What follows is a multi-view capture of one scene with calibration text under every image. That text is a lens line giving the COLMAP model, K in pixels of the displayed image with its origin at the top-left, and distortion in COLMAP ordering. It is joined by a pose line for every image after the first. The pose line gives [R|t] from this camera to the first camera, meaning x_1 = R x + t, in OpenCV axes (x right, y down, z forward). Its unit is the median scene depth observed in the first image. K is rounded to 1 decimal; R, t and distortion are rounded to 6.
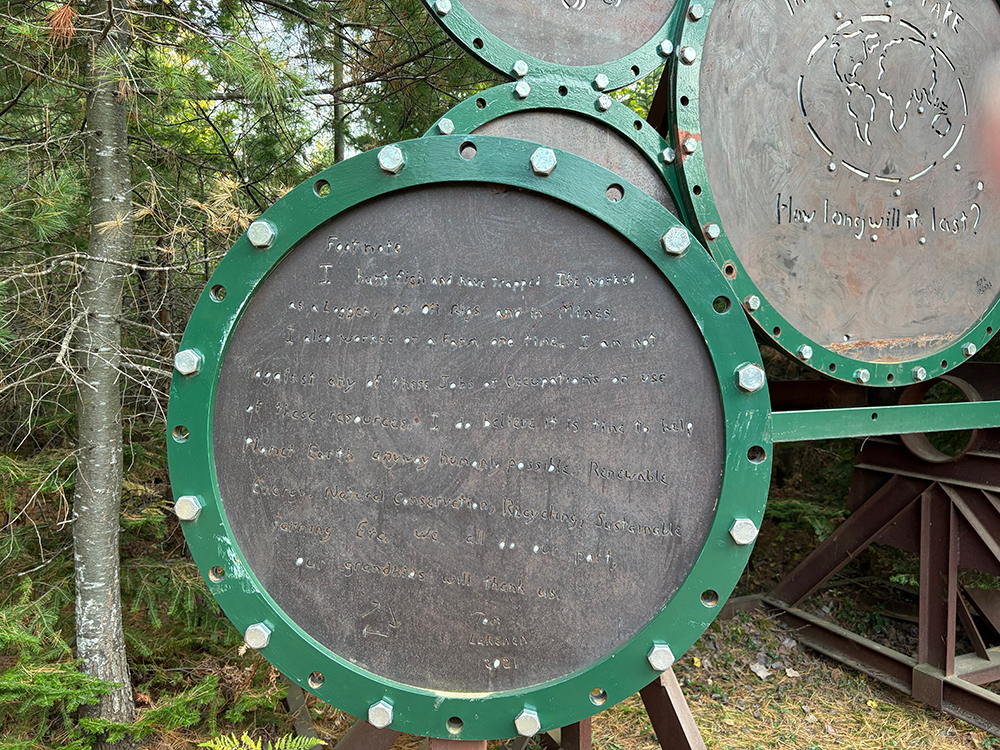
lens RADIAL K [[751.5, 0, 501.5], [0, 751.5, 375.3], [0, 0, 1]] dist [0.047425, -0.032452]
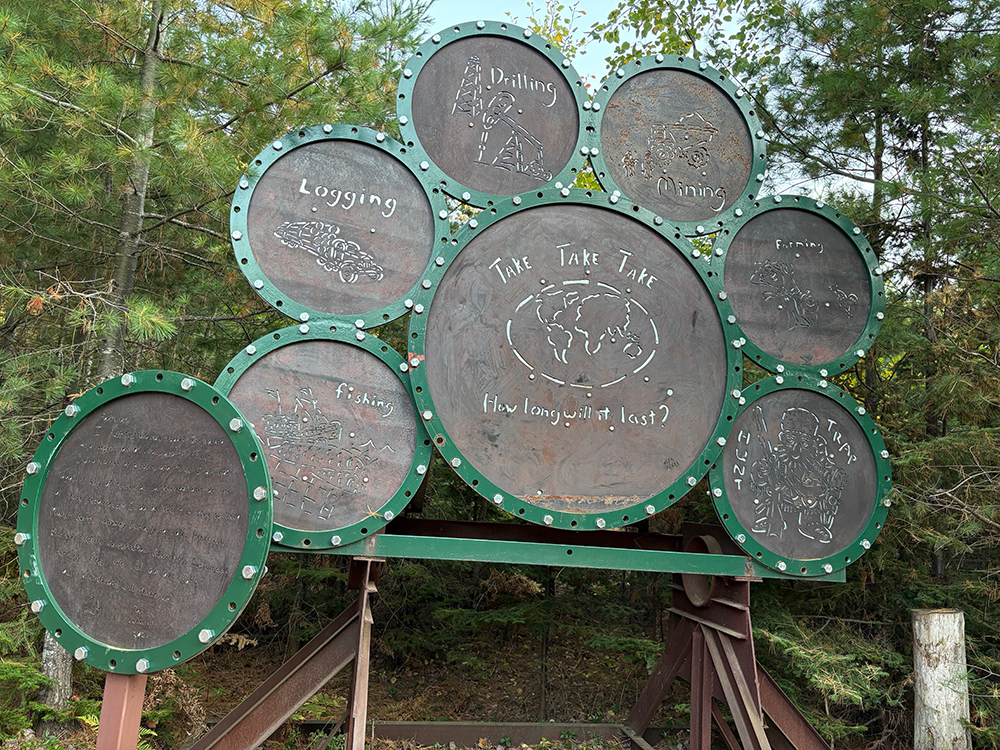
lens RADIAL K [[751.5, 0, 498.1], [0, 751.5, 372.7], [0, 0, 1]] dist [0.047425, -0.032452]
pose [[0.975725, 0.042992, -0.214737, 0.710004], [-0.085382, 0.977628, -0.192231, 0.010777], [0.201669, 0.205899, 0.957567, -0.457335]]
